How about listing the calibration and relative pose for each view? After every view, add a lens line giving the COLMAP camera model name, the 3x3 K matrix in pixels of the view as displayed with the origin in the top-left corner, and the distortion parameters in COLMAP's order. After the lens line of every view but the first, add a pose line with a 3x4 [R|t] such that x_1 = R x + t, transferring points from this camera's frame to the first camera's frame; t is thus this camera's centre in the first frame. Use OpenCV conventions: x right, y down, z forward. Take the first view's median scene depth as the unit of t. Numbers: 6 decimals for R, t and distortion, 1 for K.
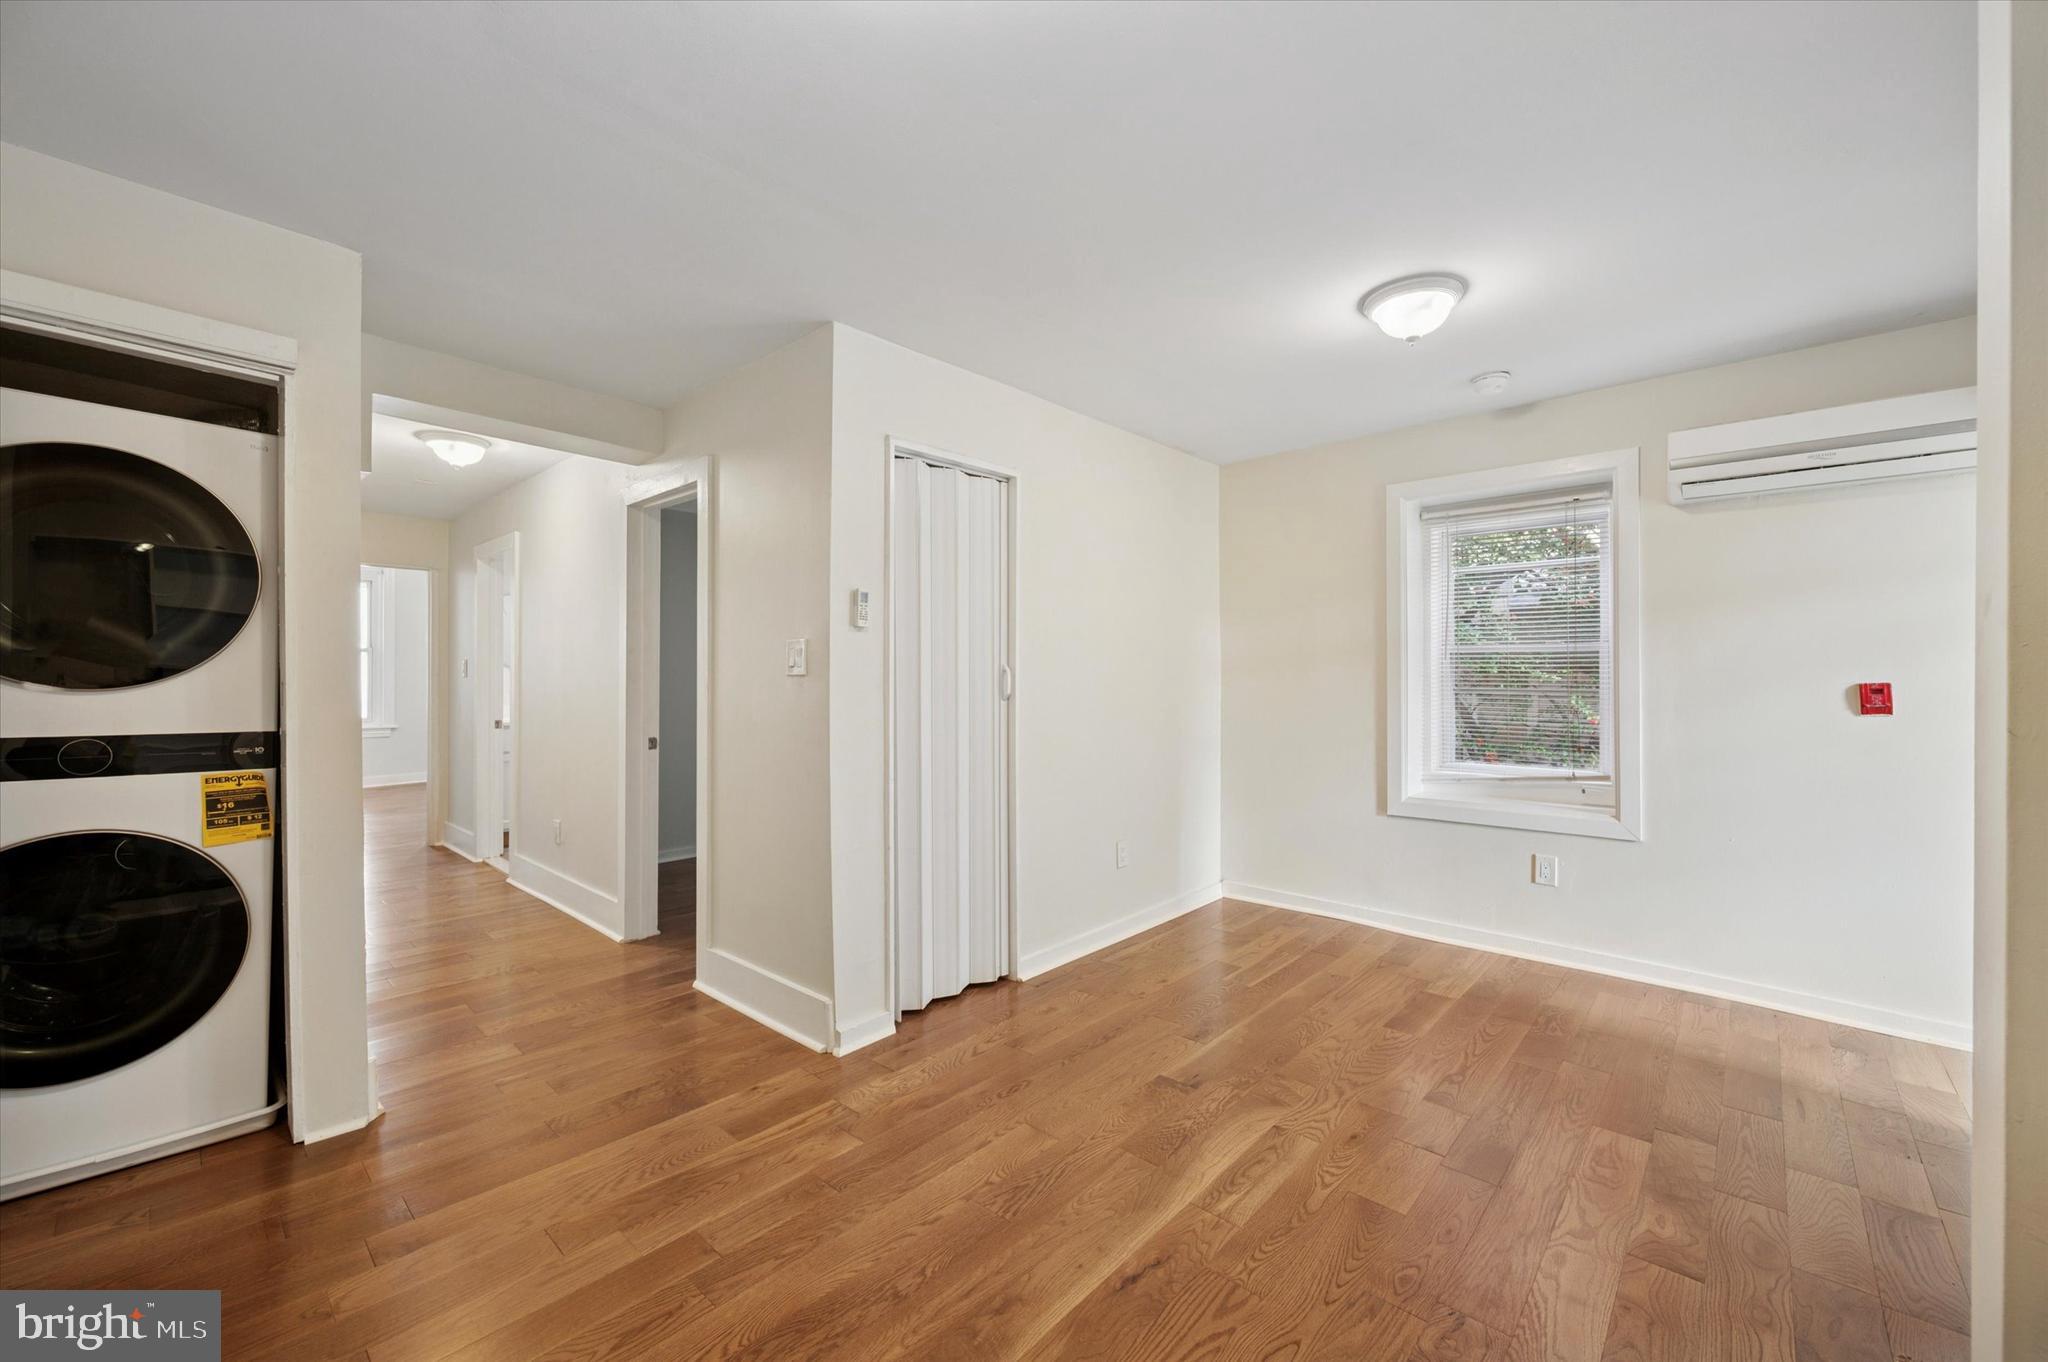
lens RADIAL K [[807.0, 0, 1028.0], [0, 807.0, 672.2], [0, 0, 1]] dist [-0.000937, -0.000661]
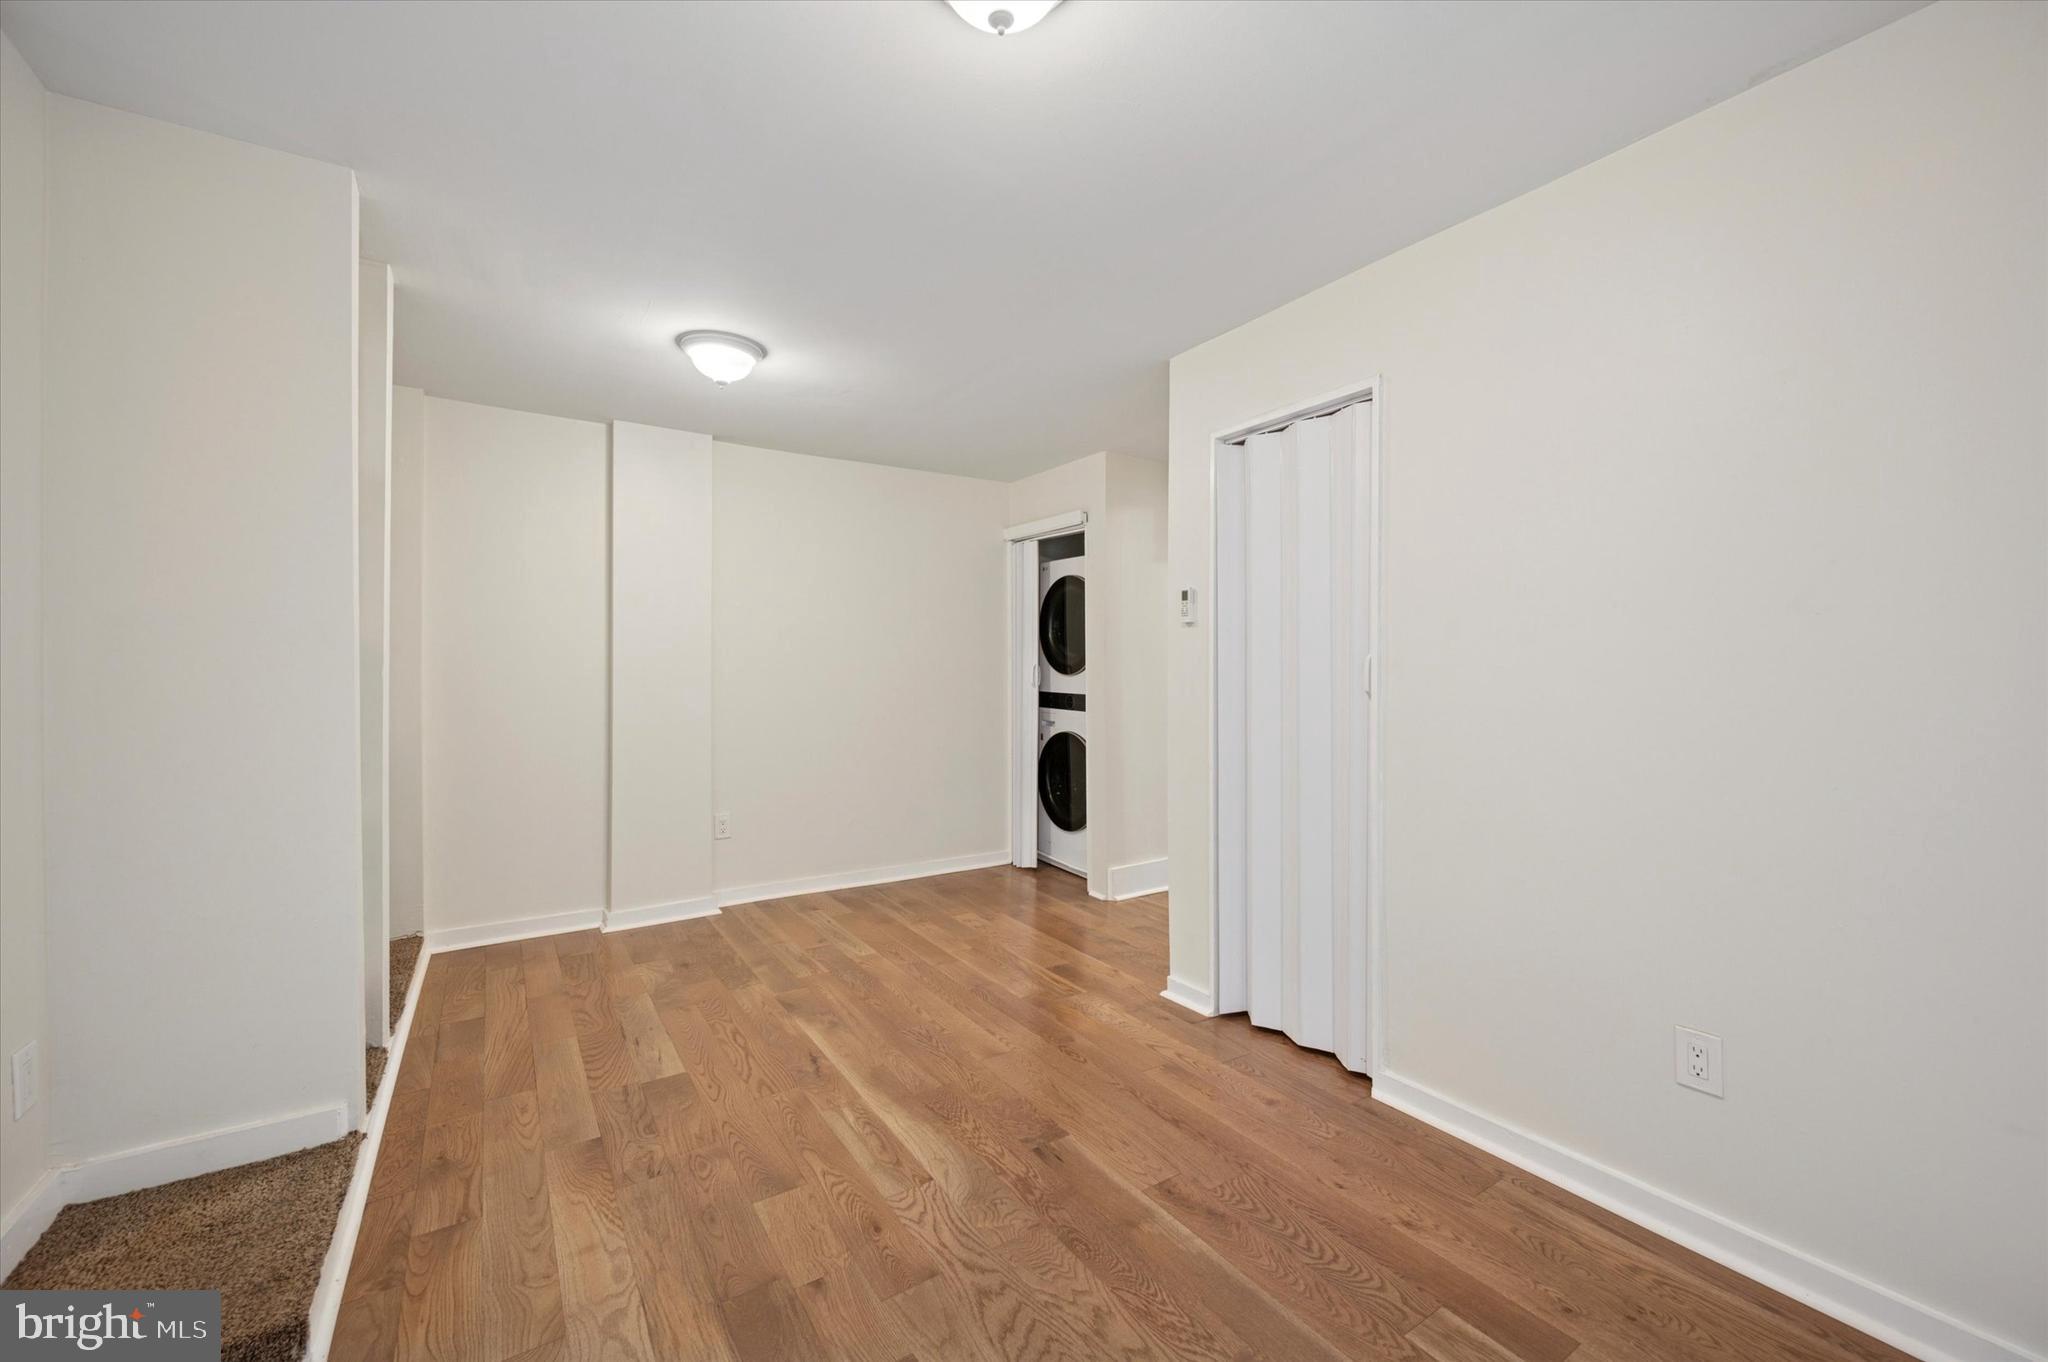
lens RADIAL K [[807.0, 0, 1021.1], [0, 807.0, 674.2], [0, 0, 1]] dist [-0.000937, -0.000661]
pose [[-0.247409, 0.004444, -0.968901, 0.914875], [0.007527, 0.999968, 0.002665, 0.008725], [0.968882, -0.006633, -0.247434, 1.063812]]
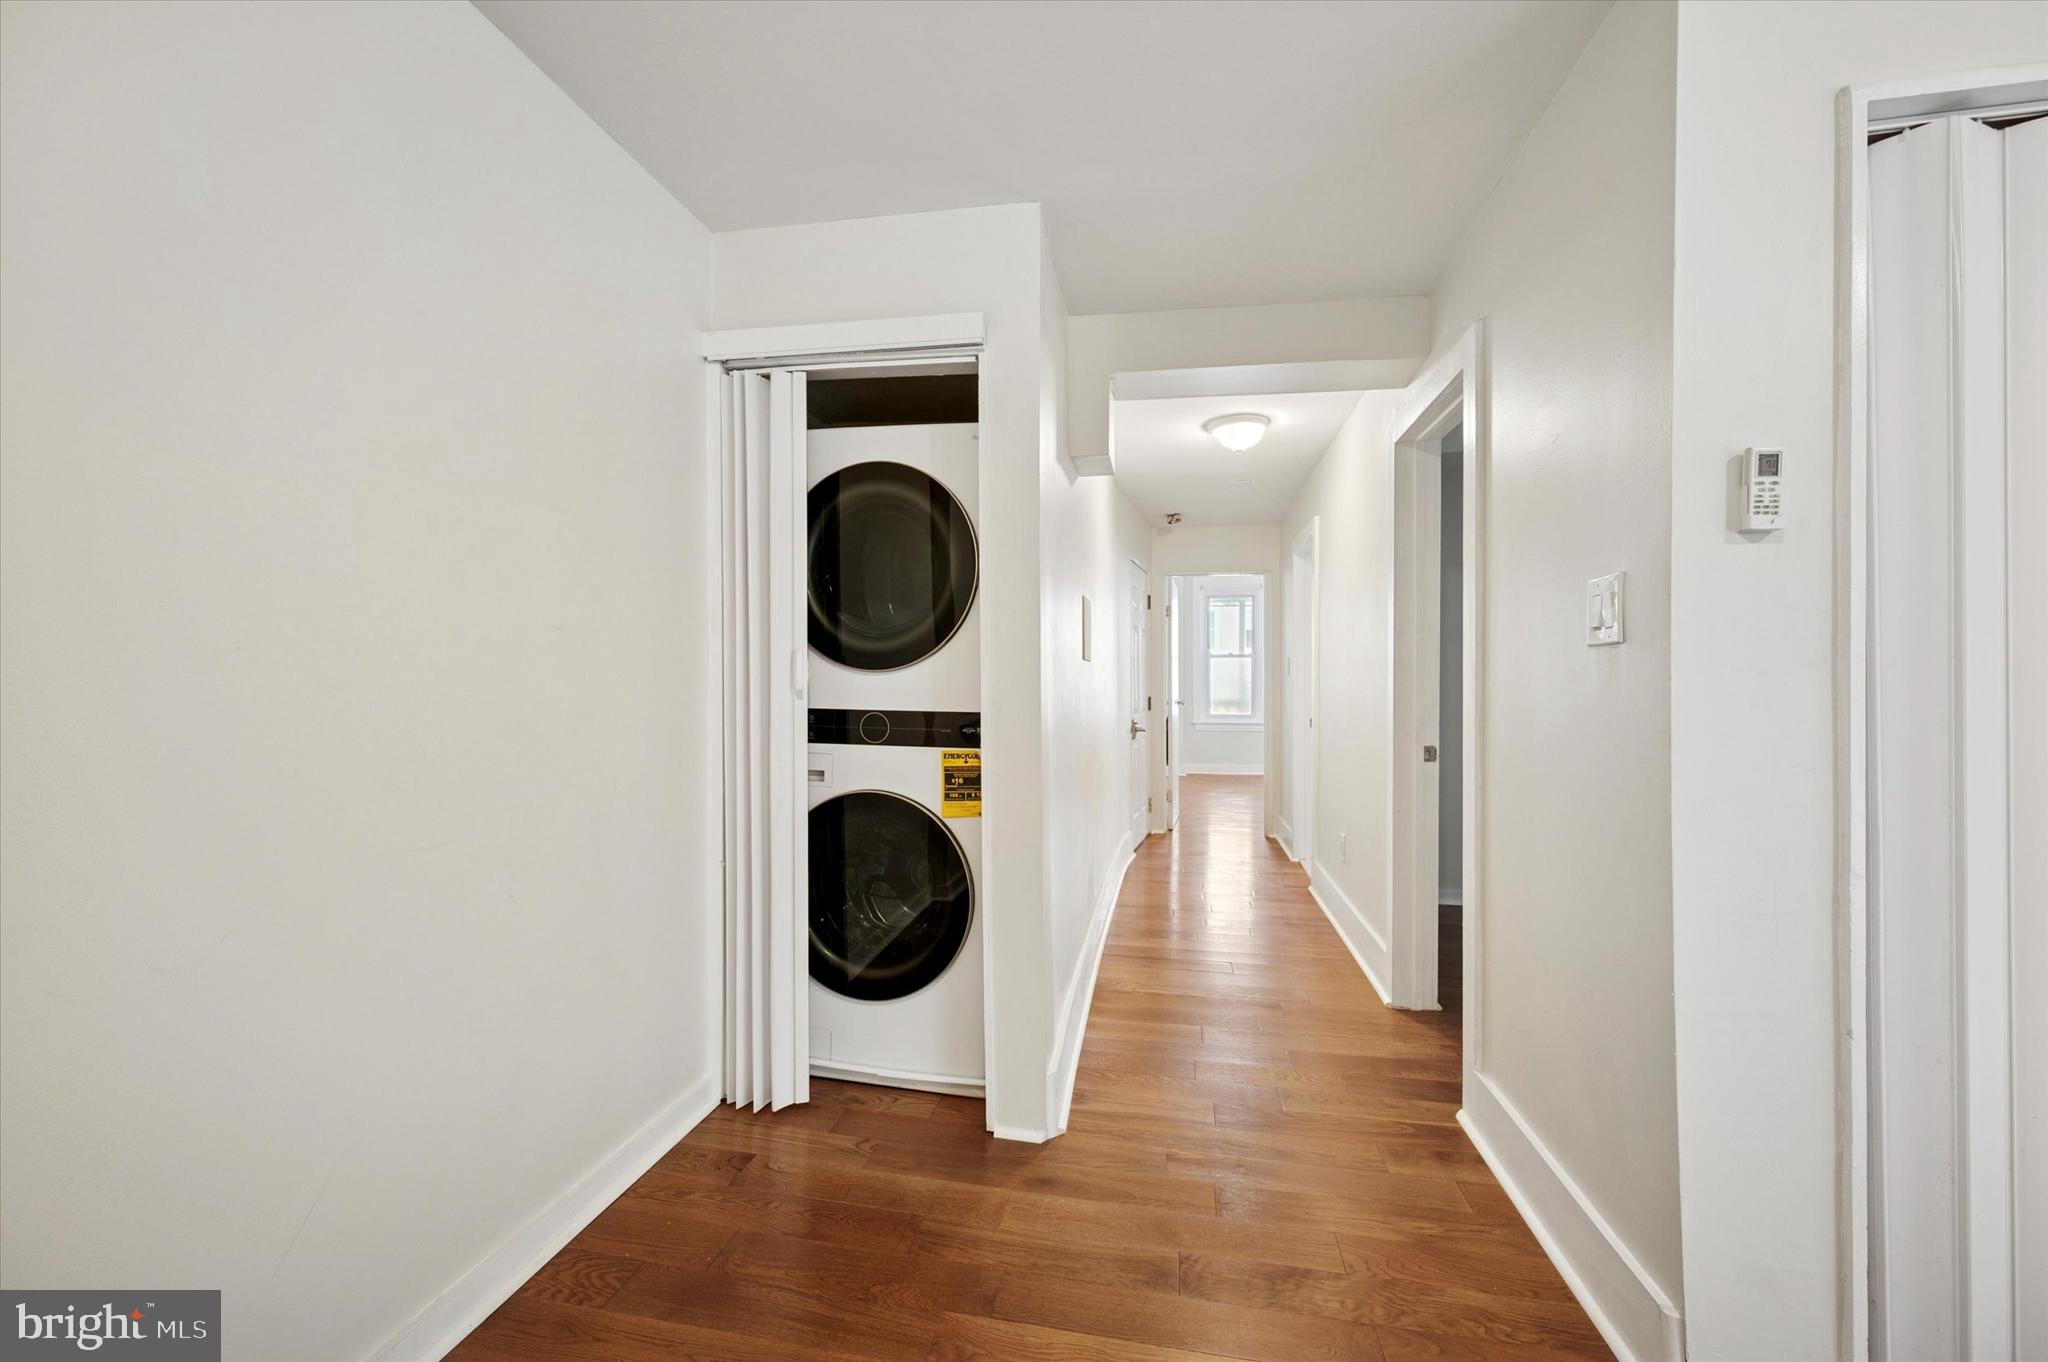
lens RADIAL K [[807.0, 0, 1023.3], [0, 807.0, 683.4], [0, 0, 1]] dist [-0.000937, -0.000661]
pose [[0.525183, 0.000131, -0.850990, -0.037883], [0.004124, 0.999988, 0.002699, 0.027677], [0.850980, -0.004927, 0.525176, 0.409853]]
